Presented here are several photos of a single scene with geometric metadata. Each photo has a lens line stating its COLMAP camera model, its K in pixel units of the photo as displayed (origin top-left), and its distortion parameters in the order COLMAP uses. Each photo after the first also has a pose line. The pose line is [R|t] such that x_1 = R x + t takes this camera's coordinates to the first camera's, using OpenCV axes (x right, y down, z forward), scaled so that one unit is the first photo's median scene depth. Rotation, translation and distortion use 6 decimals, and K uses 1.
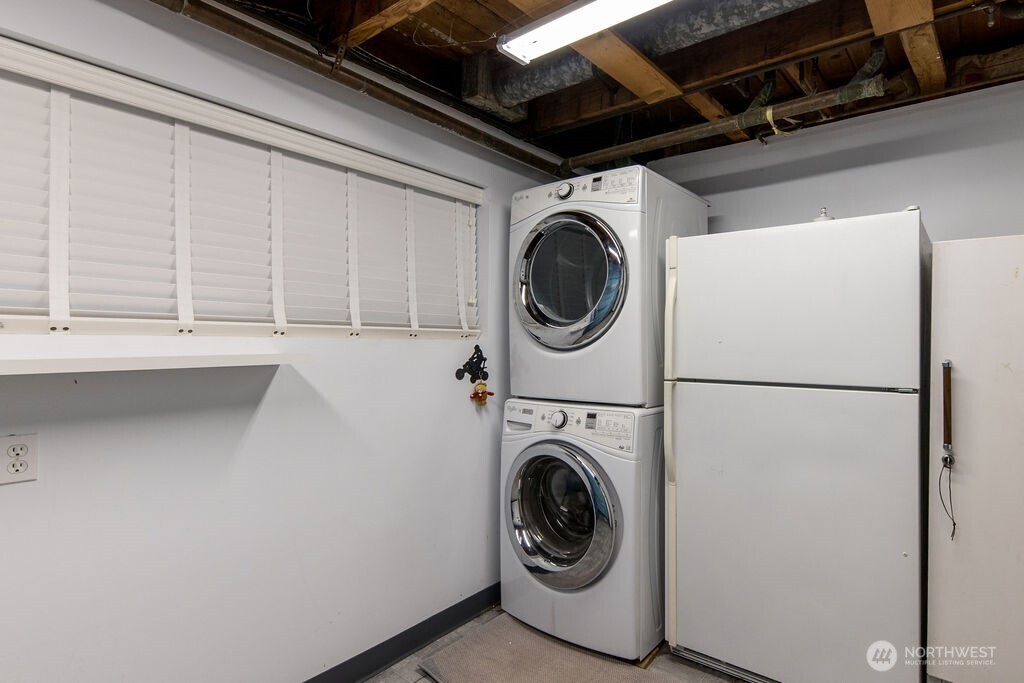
lens RADIAL K [[554.2, 0, 512.0], [0, 554.2, 341.5], [0, 0, 1]] dist [-0.000429, 0.000080]
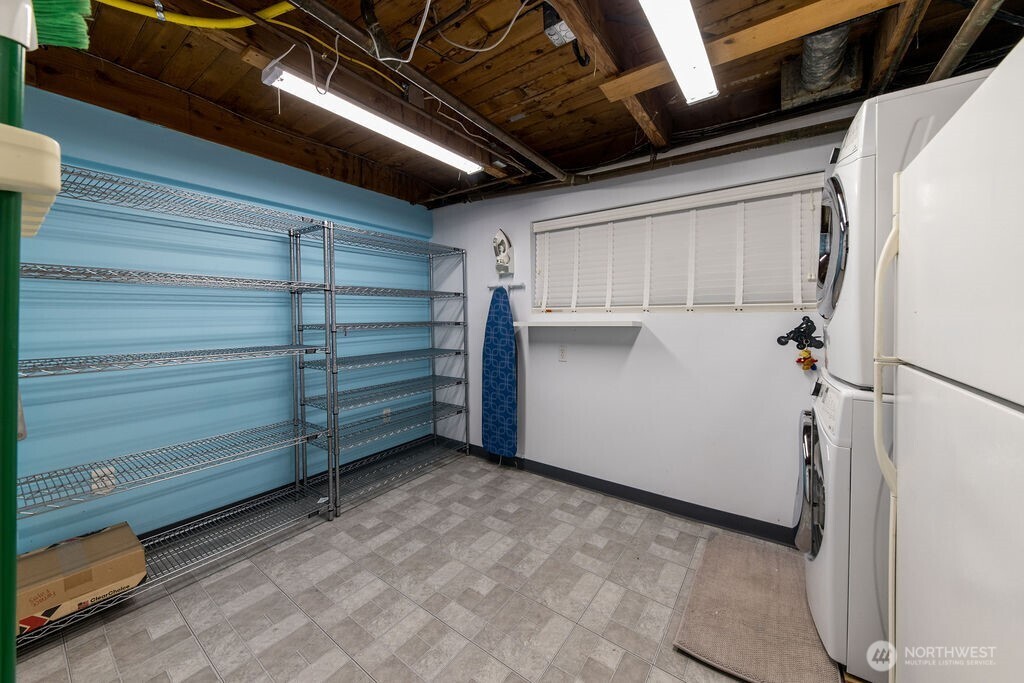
lens RADIAL K [[350.3, 0, 513.2], [0, 350.3, 323.7], [0, 0, 1]] dist [0.000205, -0.000001]
pose [[0.043281, 0.017128, -0.998916, 0.661758], [0.008772, 0.999808, 0.017524, 0.003888], [0.999024, -0.009521, 0.043123, 0.399349]]
